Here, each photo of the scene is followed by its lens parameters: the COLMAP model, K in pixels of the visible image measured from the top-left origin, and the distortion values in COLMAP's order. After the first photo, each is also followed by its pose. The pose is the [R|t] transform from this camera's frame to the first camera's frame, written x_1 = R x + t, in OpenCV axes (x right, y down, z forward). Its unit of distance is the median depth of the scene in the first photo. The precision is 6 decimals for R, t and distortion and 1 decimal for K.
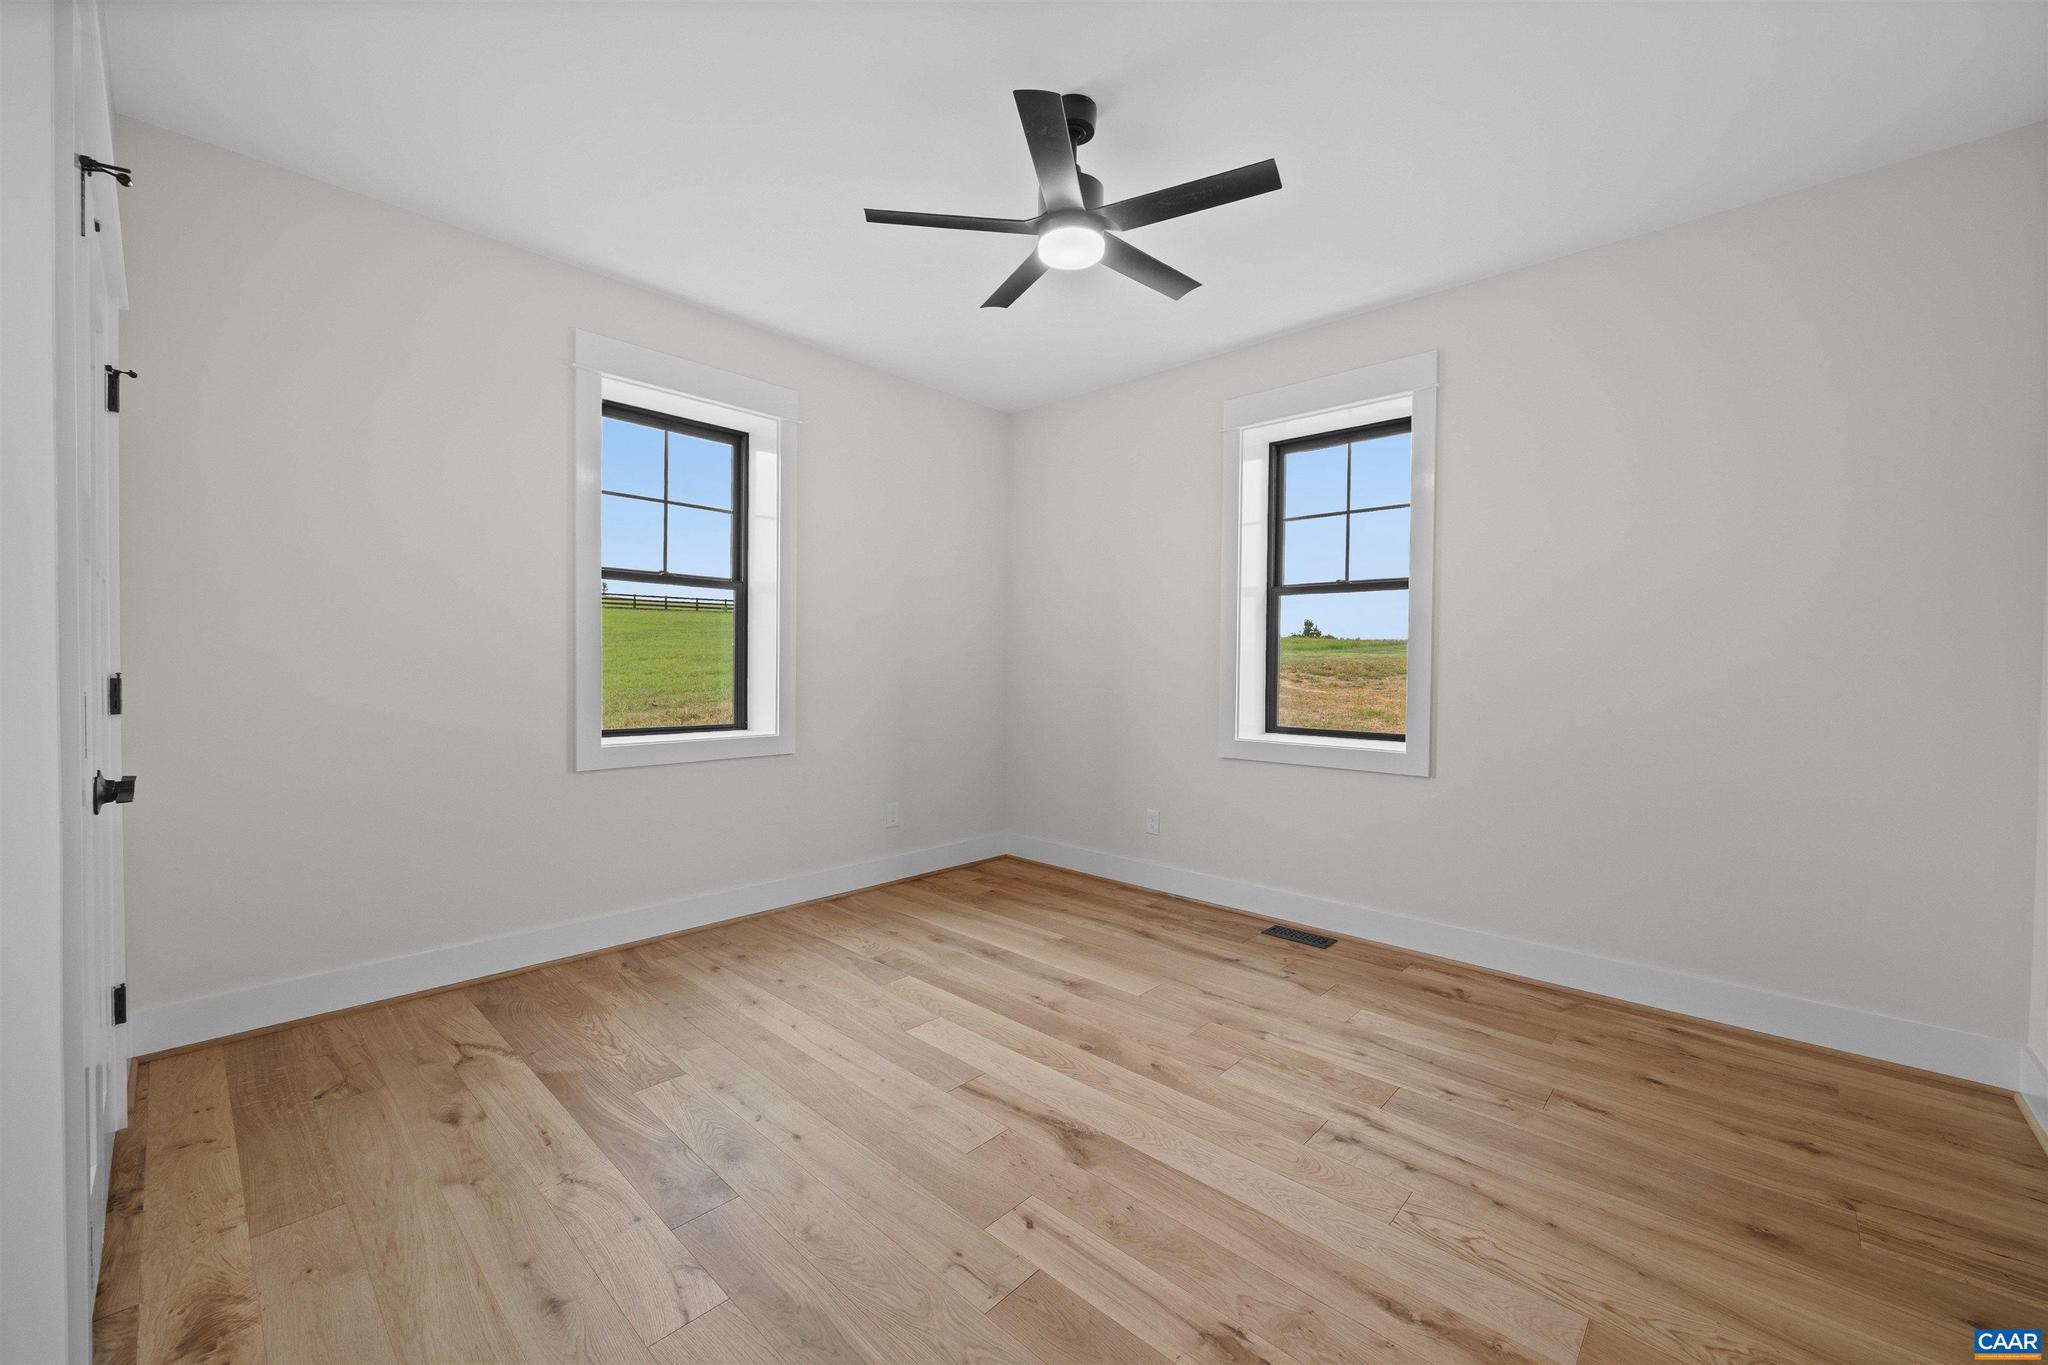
lens RADIAL K [[801.6, 0, 1032.1], [0, 801.6, 681.2], [0, 0, 1]] dist [-0.000416, -0.000029]
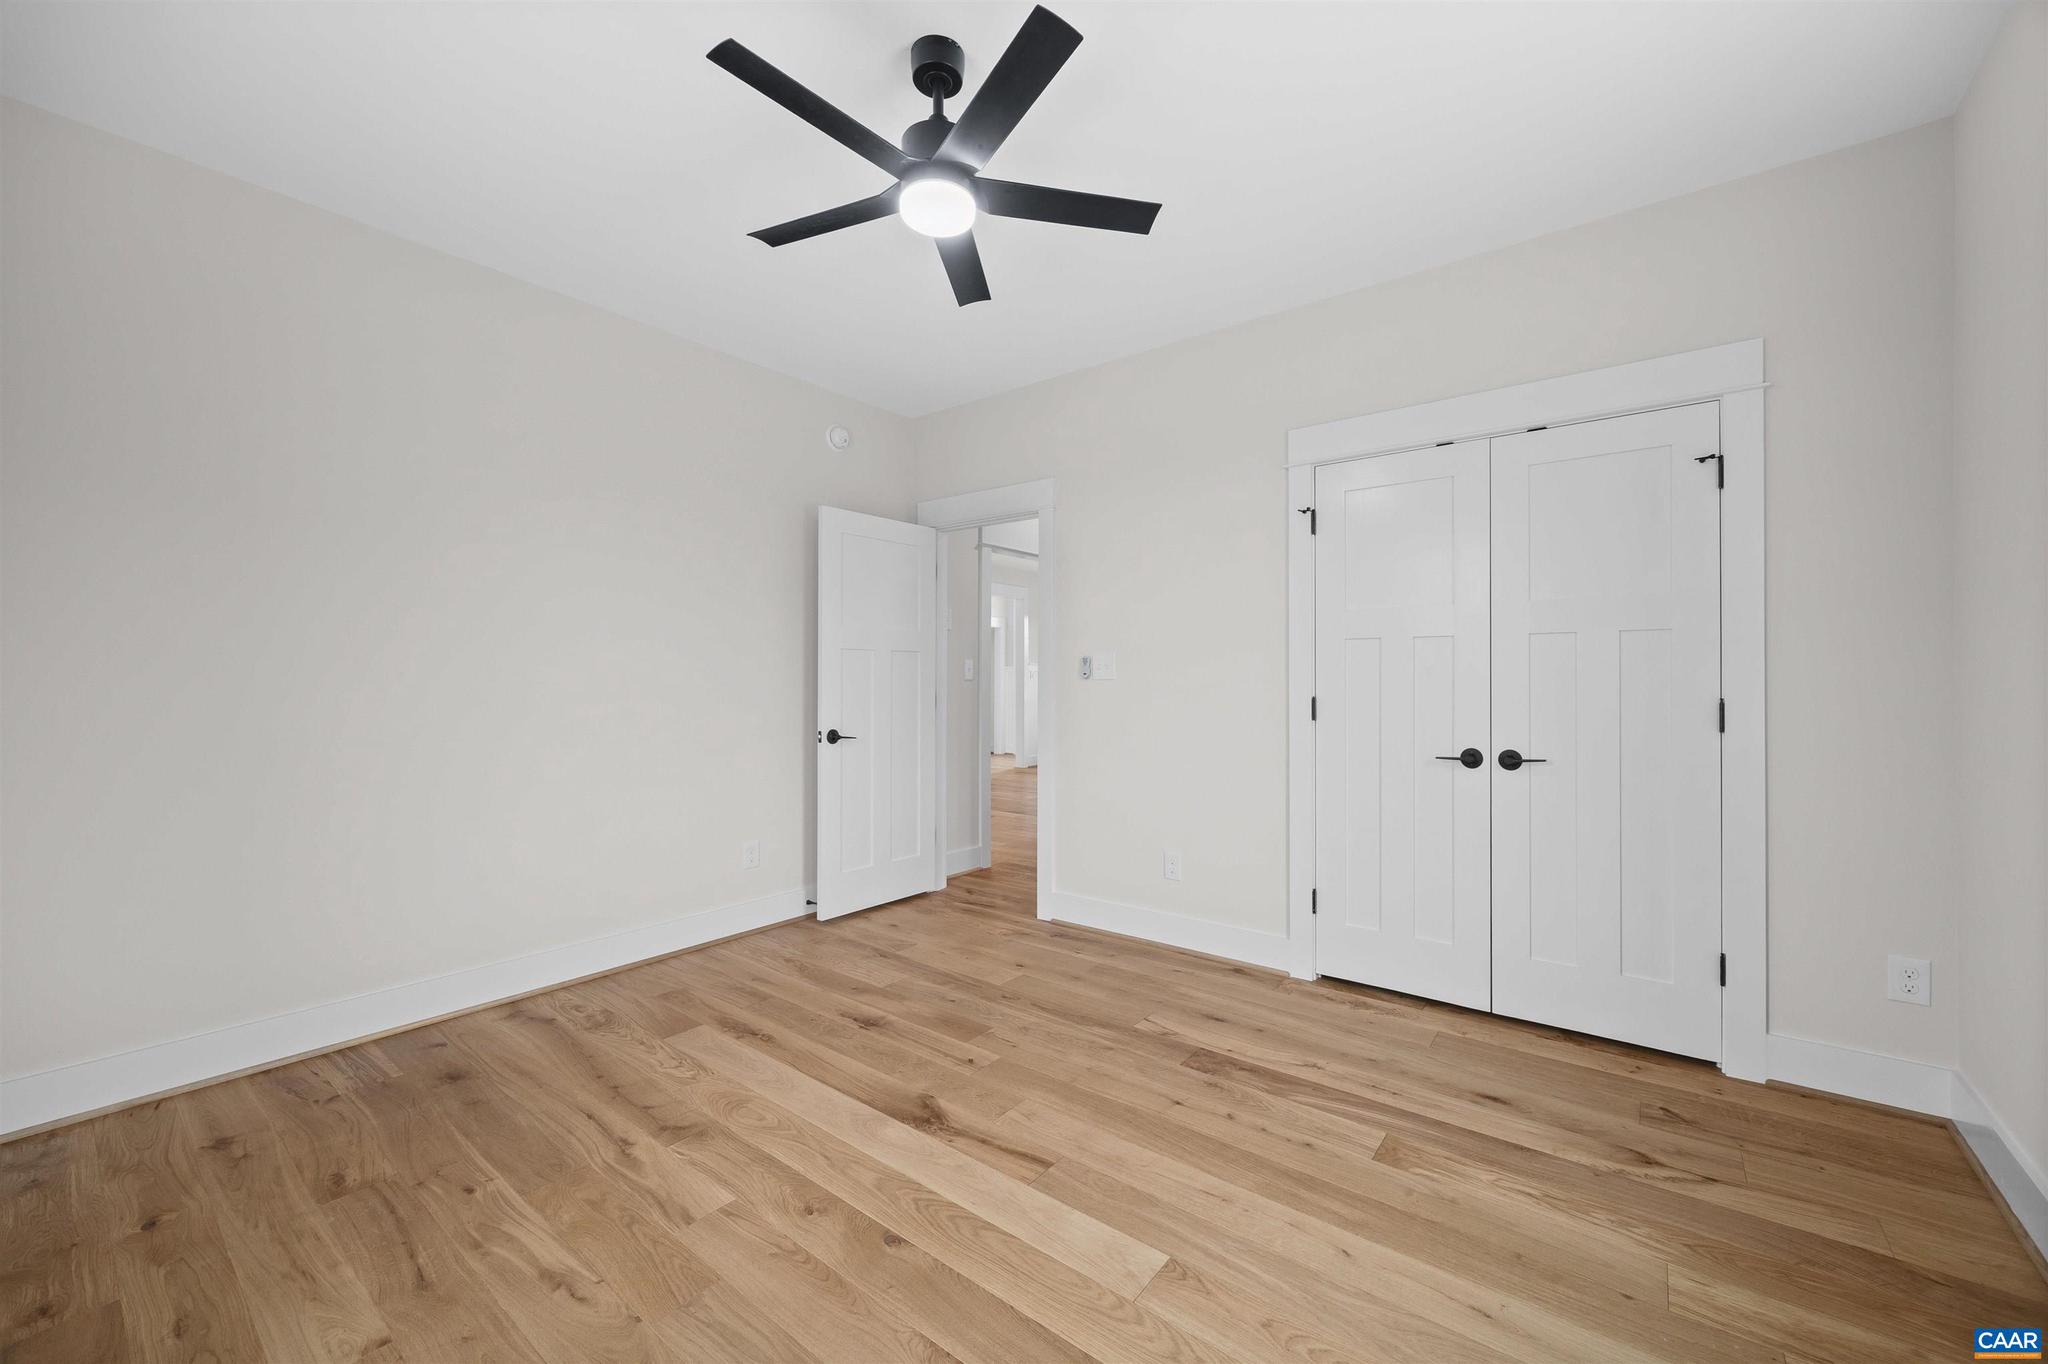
lens RADIAL K [[801.6, 0, 1032.1], [0, 801.6, 680.7], [0, 0, 1]] dist [-0.000416, -0.000029]
pose [[-0.996449, -0.007983, -0.083822, 0.010041], [-0.009592, 0.999777, 0.018811, -0.041827], [0.083653, 0.019548, -0.996303, 1.896124]]
